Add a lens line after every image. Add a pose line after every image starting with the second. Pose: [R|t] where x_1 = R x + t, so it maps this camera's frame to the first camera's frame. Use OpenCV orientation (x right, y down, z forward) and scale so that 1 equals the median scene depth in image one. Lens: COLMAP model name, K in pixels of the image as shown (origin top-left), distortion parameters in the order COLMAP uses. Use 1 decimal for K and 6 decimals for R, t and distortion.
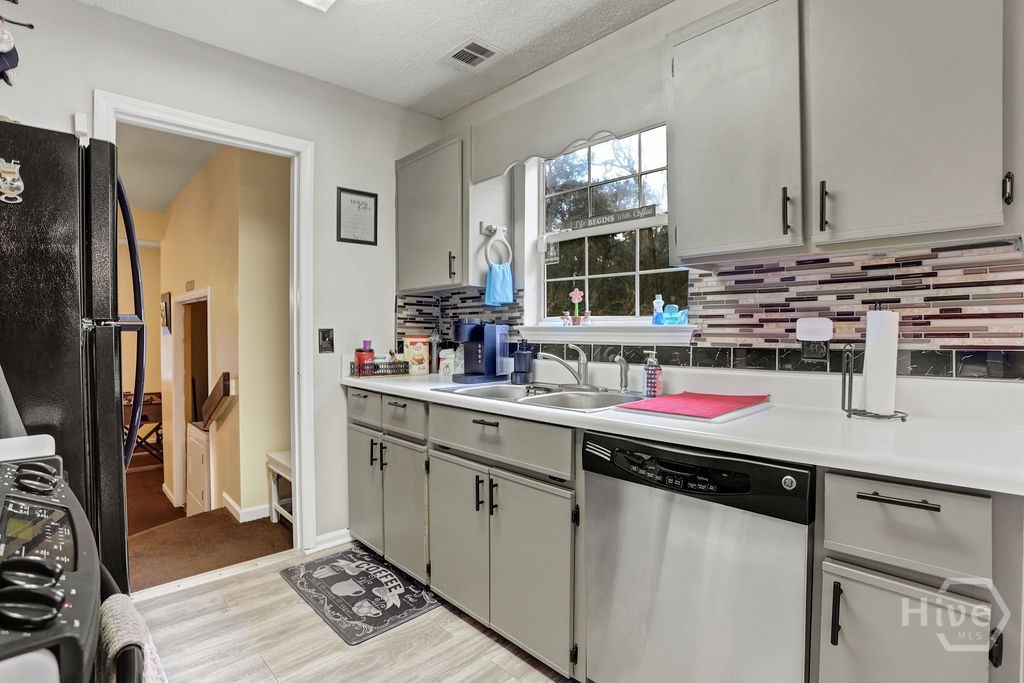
lens RADIAL K [[505.4, 0, 506.0], [0, 505.4, 340.2], [0, 0, 1]] dist [-0.073922, 0.029896]
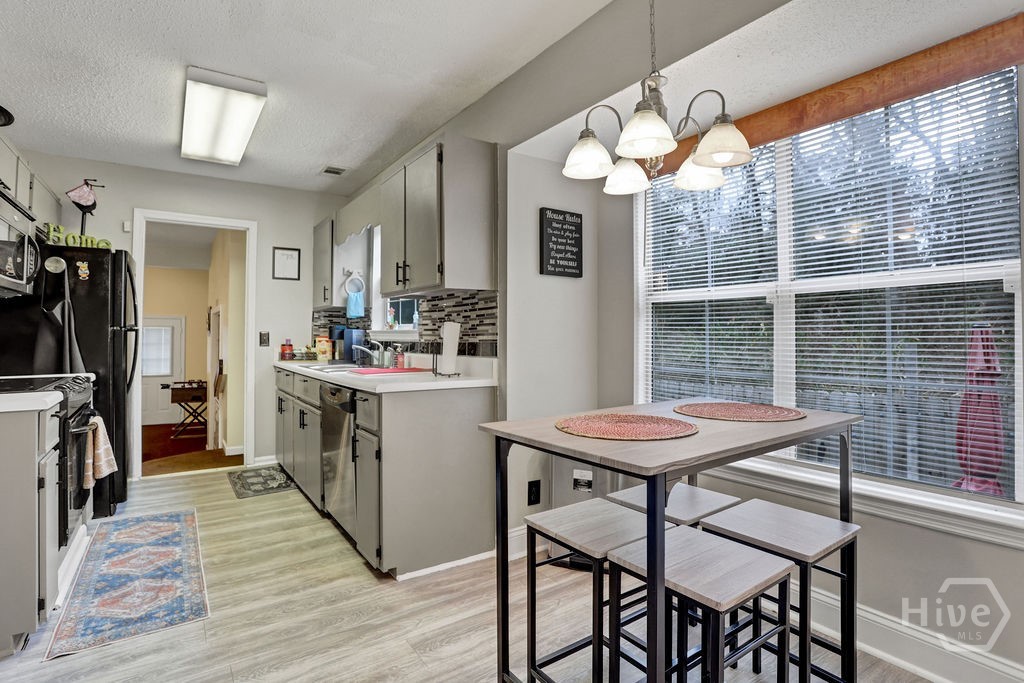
lens RADIAL K [[497.9, 0, 484.0], [0, 497.9, 323.9], [0, 0, 1]] dist [-0.058529, 0.028629]
pose [[0.984860, -0.001305, -0.173345, 0.915273], [-0.006241, 0.999057, -0.042975, 0.023970], [0.173238, 0.043406, 0.983923, -0.692575]]
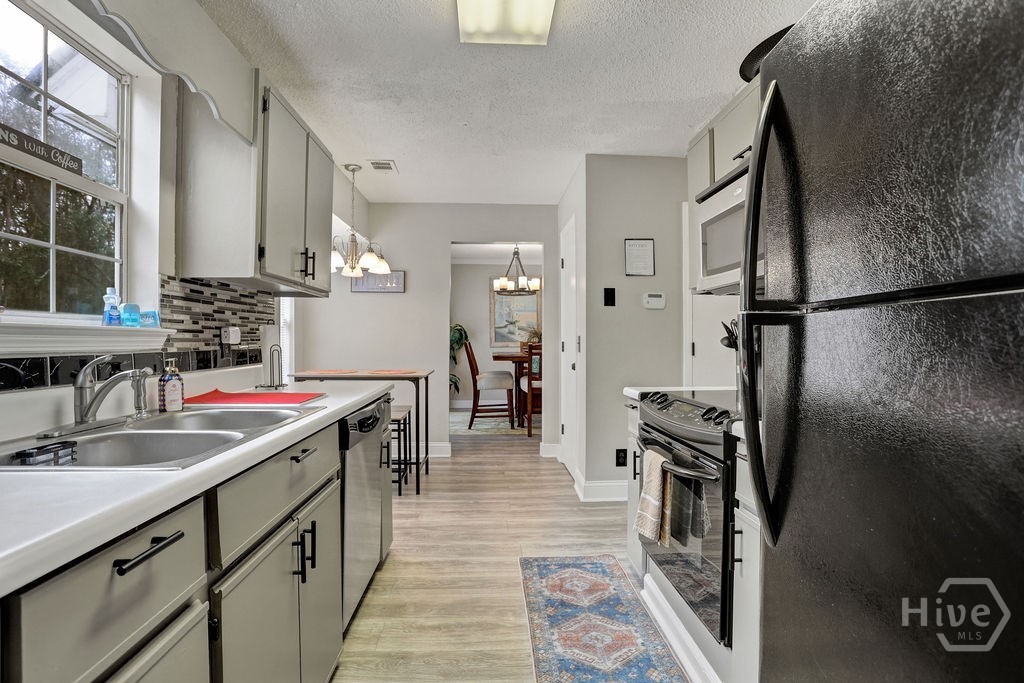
lens RADIAL K [[505.4, 0, 506.0], [0, 505.4, 340.2], [0, 0, 1]] dist [-0.073922, 0.029896]
pose [[-0.759510, 0.003055, 0.650489, -0.711493], [0.015254, 0.999798, 0.013114, -0.012634], [-0.650317, 0.019882, -0.759403, 1.304811]]
